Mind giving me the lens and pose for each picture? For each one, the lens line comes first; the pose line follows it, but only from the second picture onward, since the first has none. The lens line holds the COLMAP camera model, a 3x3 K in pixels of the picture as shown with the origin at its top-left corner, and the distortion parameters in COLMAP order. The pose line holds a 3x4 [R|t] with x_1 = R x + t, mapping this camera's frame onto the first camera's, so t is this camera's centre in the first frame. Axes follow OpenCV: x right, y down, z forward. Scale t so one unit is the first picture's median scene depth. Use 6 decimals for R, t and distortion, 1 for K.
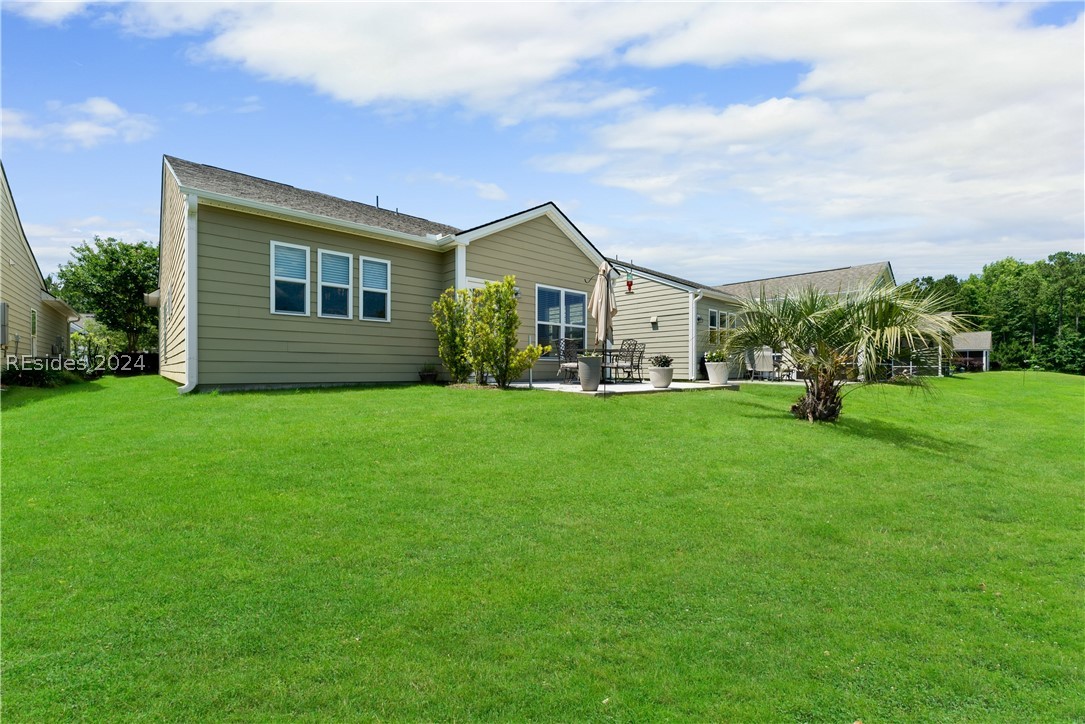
lens RADIAL K [[464.1, 0, 537.4], [0, 464.1, 362.4], [0, 0, 1]] dist [0.010285, -0.000077]
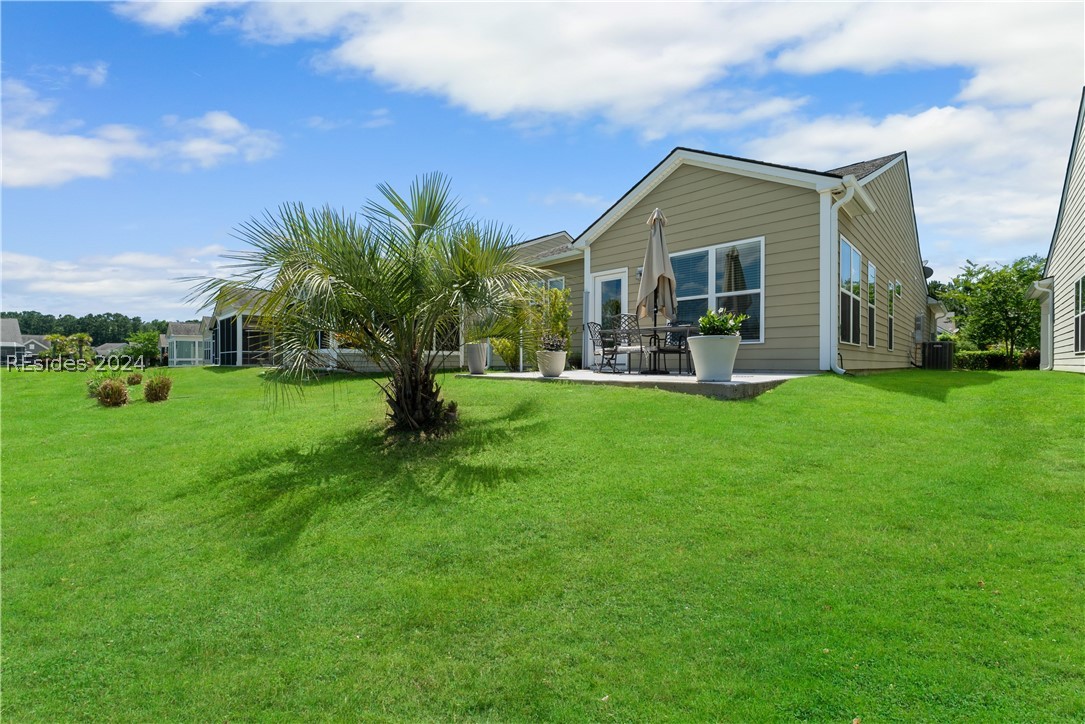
lens RADIAL K [[464.1, 0, 531.3], [0, 464.1, 361.3], [0, 0, 1]] dist [0.010285, -0.000077]
pose [[0.999998, 0.001949, -0.000163, -0.287799], [-0.001947, 0.999972, 0.007227, -0.082370], [0.000177, -0.007227, 0.999974, 0.090989]]
